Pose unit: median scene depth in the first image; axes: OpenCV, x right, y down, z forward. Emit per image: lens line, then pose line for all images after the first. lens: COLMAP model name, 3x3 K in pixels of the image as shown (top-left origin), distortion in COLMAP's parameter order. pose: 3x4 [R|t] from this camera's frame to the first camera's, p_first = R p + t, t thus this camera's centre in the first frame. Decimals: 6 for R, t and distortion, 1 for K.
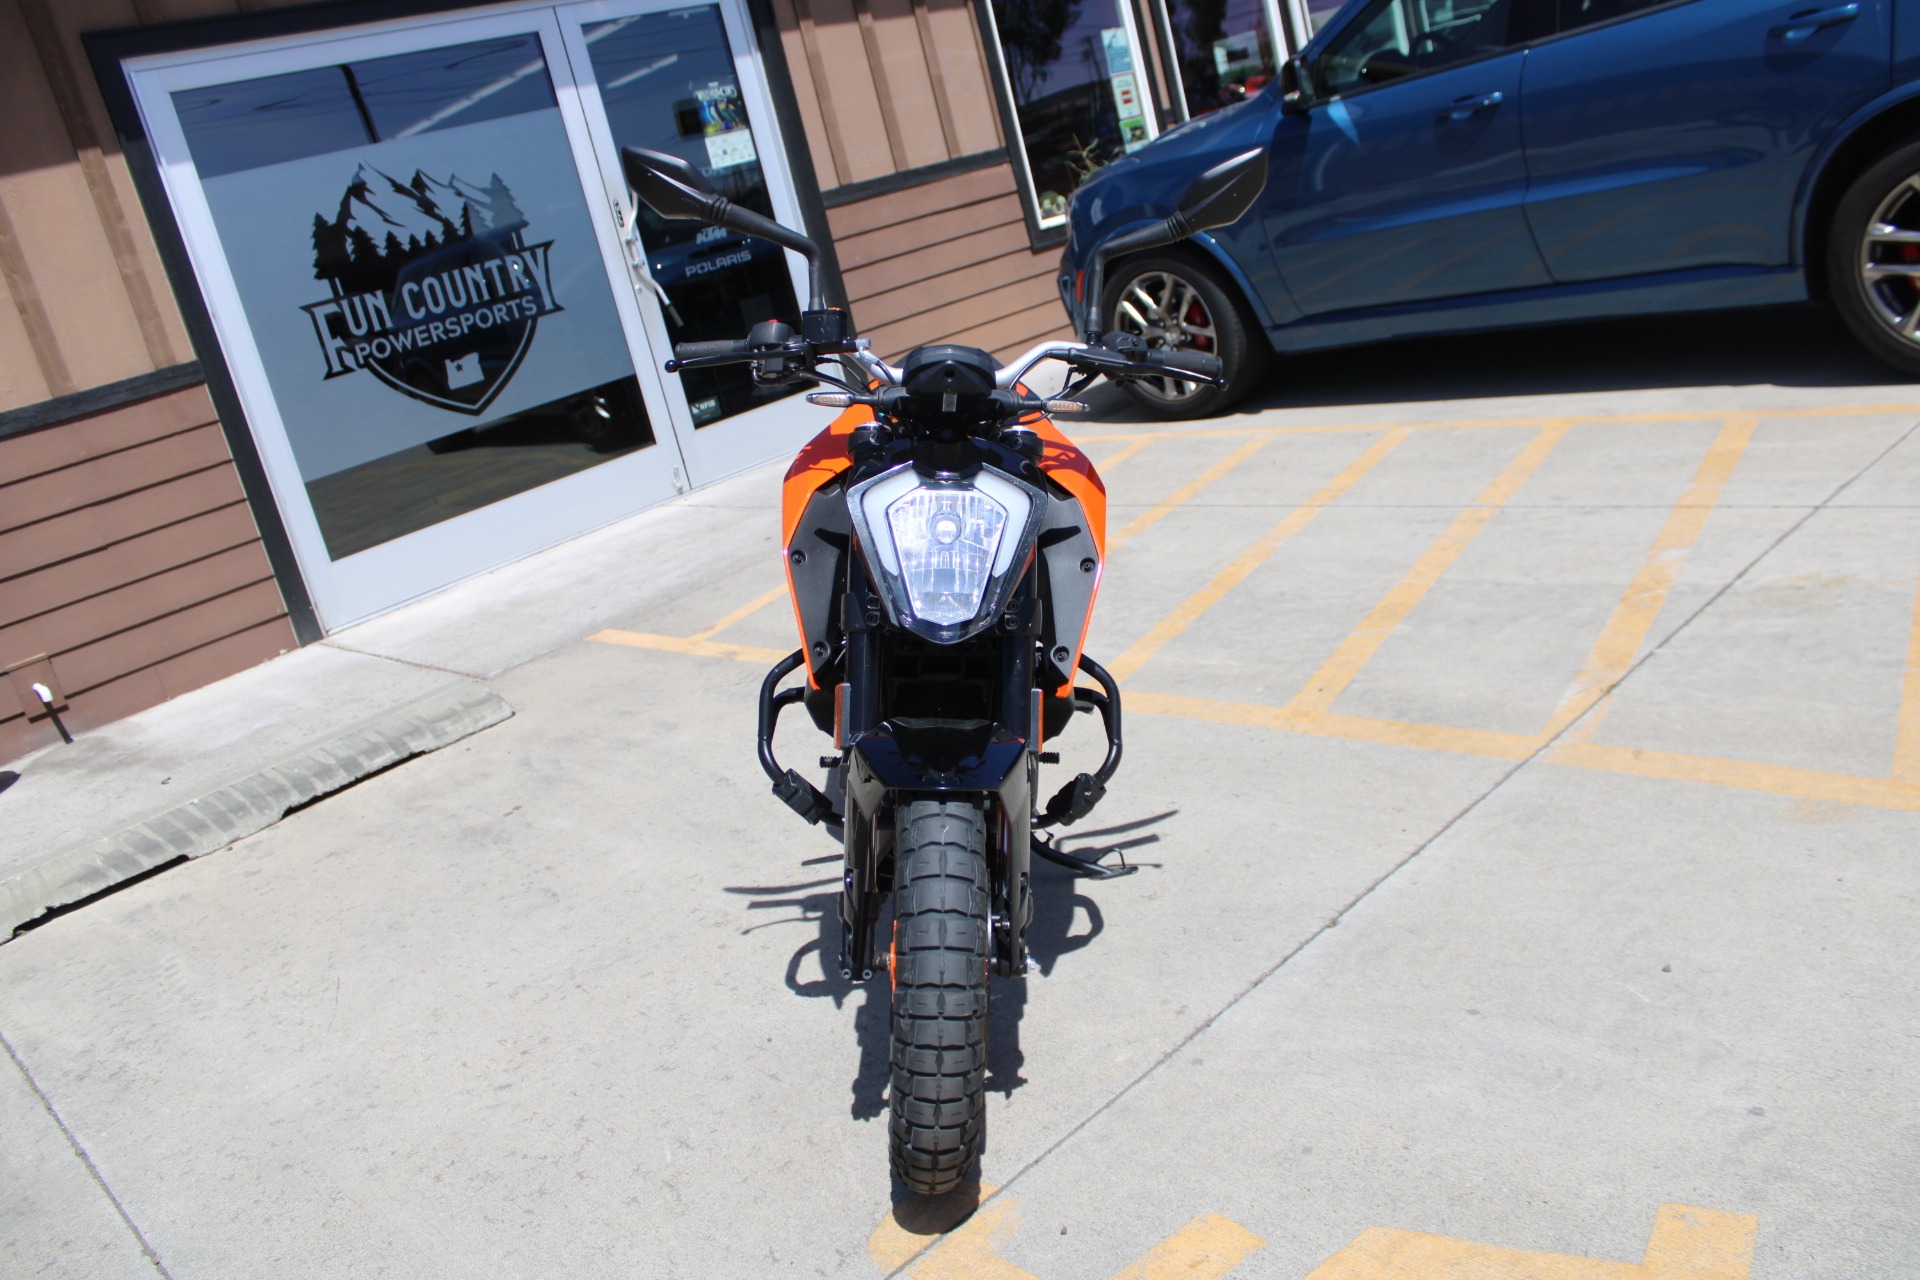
lens RADIAL K [[1589.2, 0, 970.4], [0, 1589.2, 634.7], [0, 0, 1]] dist [-0.165983, 0.151657]
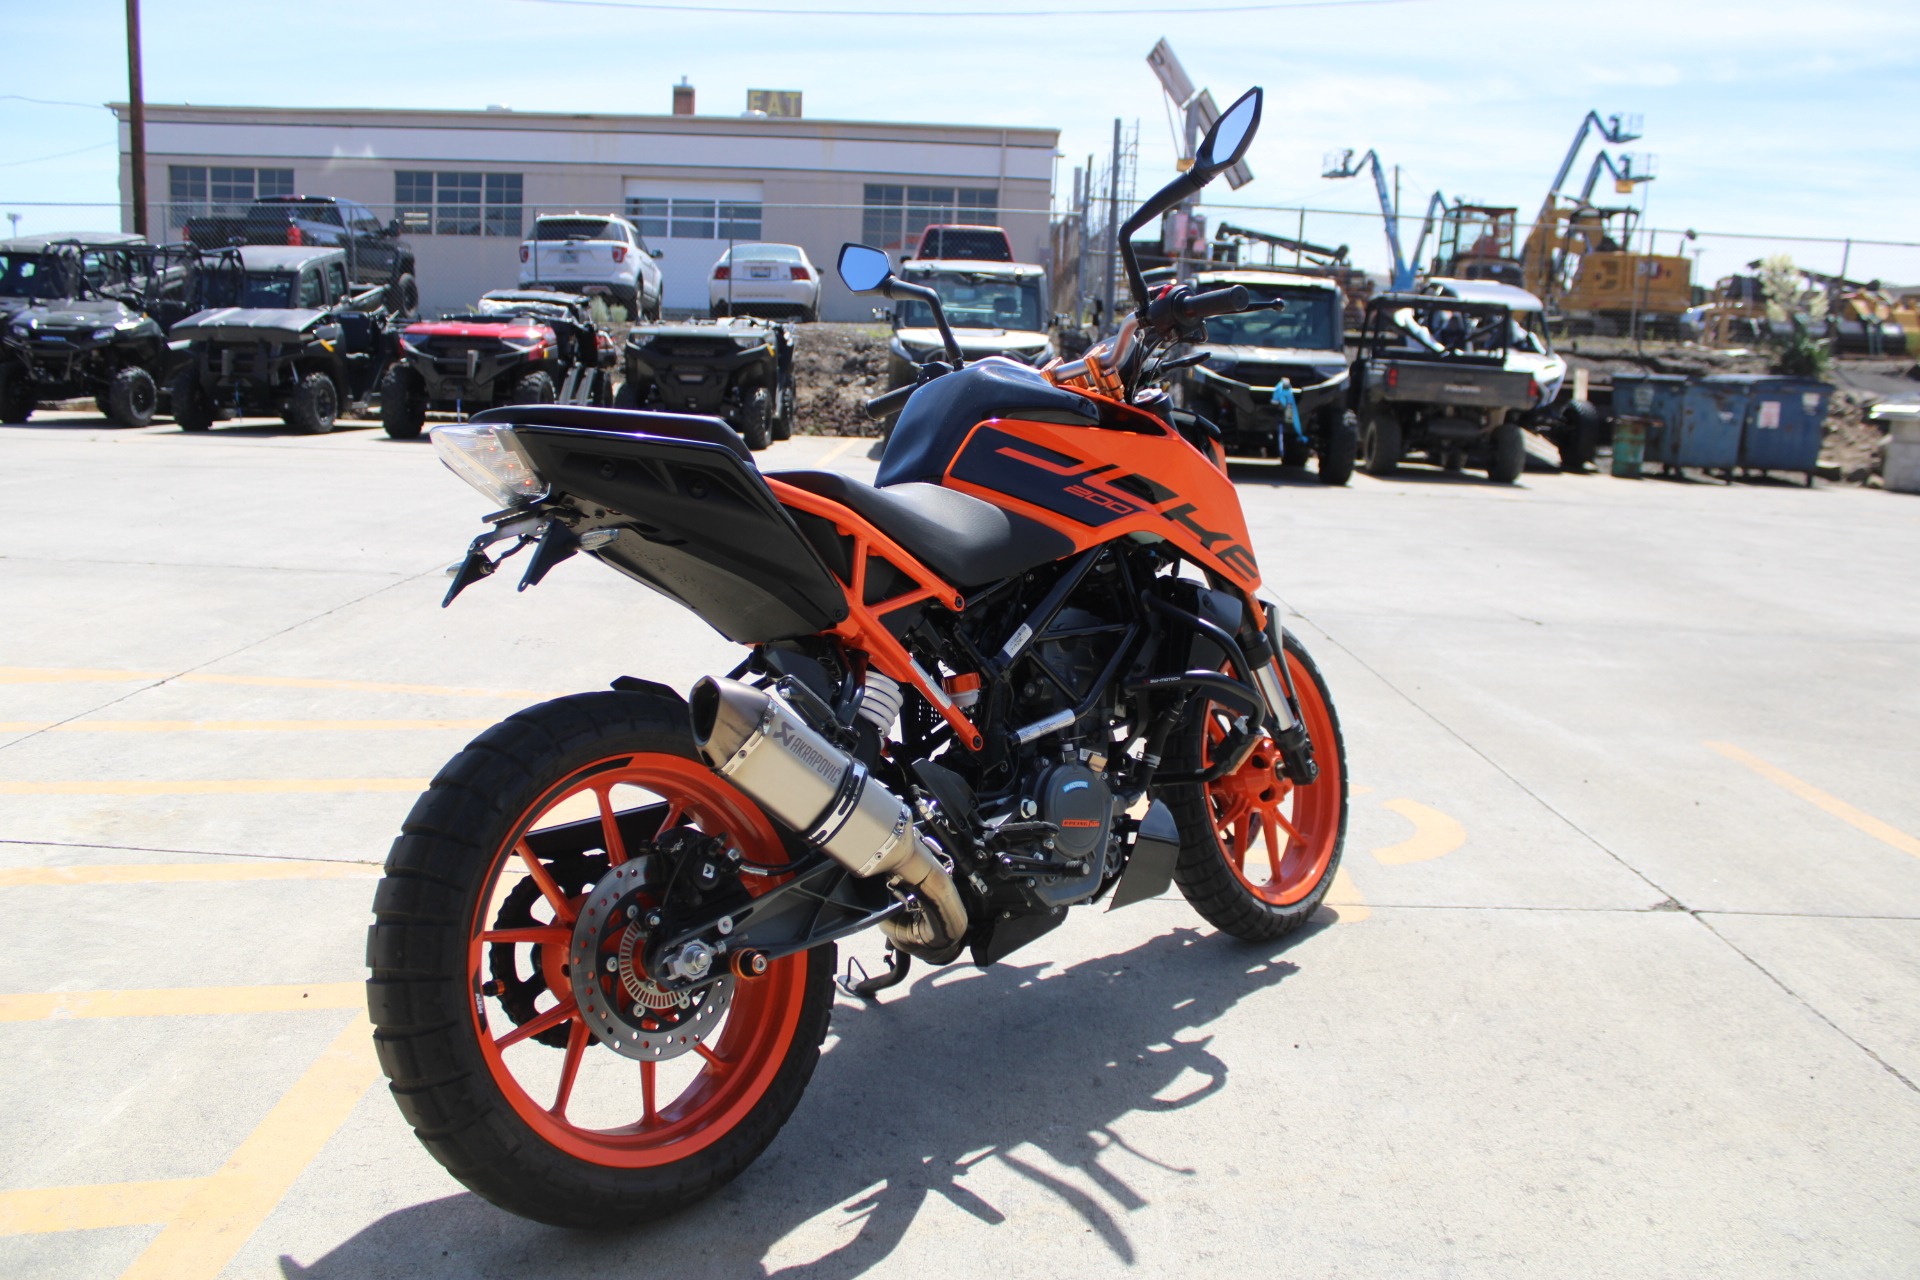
lens RADIAL K [[1589.2, 0, 970.4], [0, 1589.2, 634.7], [0, 0, 1]] dist [-0.165983, 0.151657]
pose [[-0.729063, 0.090285, 0.678466, -0.558100], [0.320947, 0.920621, 0.222372, -0.201385], [-0.604533, 0.379875, -0.700167, 1.472667]]
